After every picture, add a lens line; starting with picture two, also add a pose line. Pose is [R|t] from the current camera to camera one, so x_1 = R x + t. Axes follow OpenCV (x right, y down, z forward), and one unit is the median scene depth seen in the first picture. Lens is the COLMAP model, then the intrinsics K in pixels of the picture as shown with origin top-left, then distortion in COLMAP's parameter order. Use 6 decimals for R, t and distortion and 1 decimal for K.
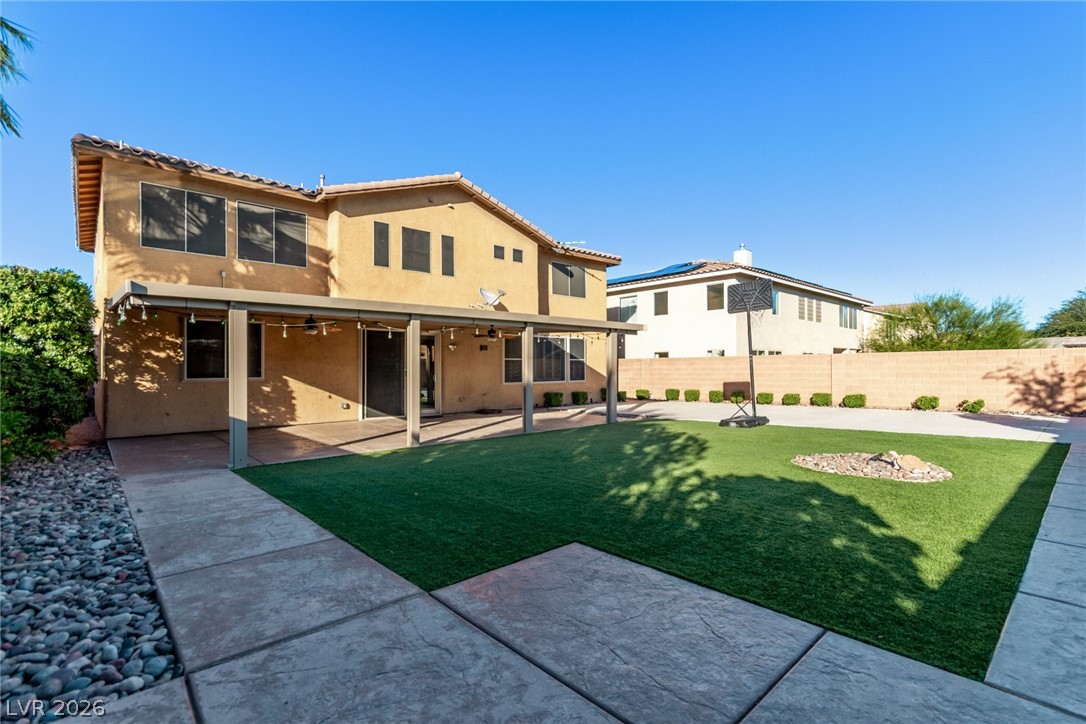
lens RADIAL K [[502.5, 0, 536.6], [0, 502.5, 356.5], [0, 0, 1]] dist [-0.002788, 0.000341]
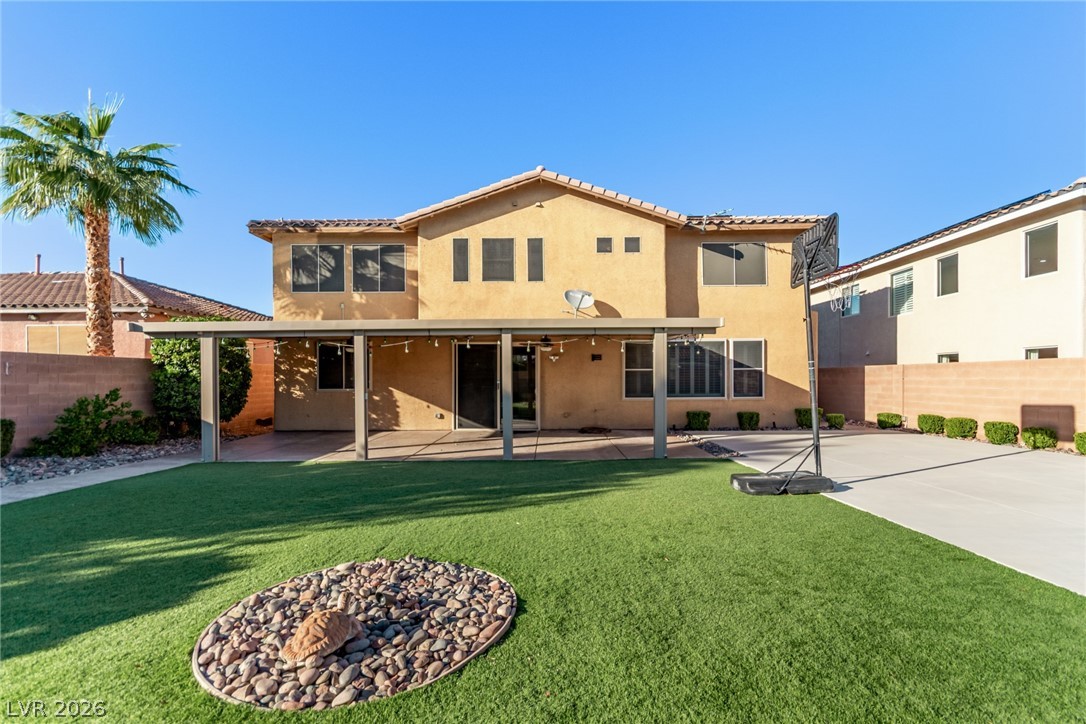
lens RADIAL K [[502.5, 0, 550.9], [0, 502.5, 372.3], [0, 0, 1]] dist [-0.002788, 0.000341]
pose [[0.740849, -0.004281, -0.671658, 0.479262], [0.017371, 0.999767, 0.012789, -0.003873], [0.671447, -0.021142, 0.740751, 0.335490]]
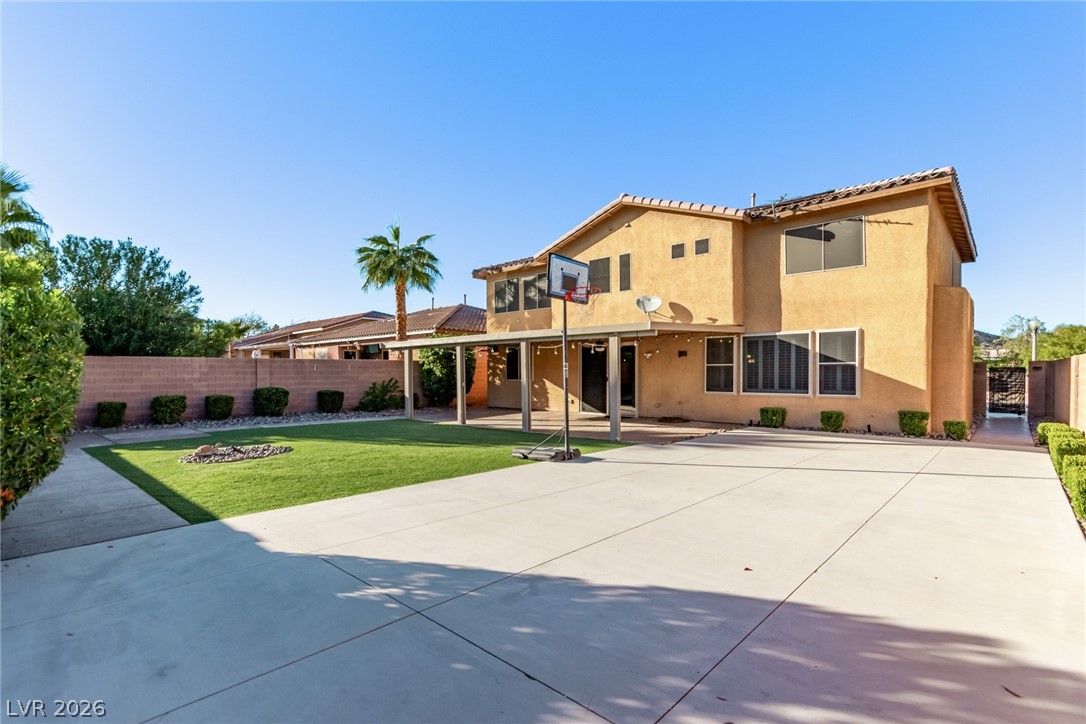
lens RADIAL K [[502.5, 0, 538.7], [0, 502.5, 371.5], [0, 0, 1]] dist [-0.002788, 0.000341]
pose [[0.095425, 0.008895, -0.995397, 0.923241], [0.030708, 0.999458, 0.011875, -0.003131], [0.994963, -0.031700, 0.095100, 0.719991]]
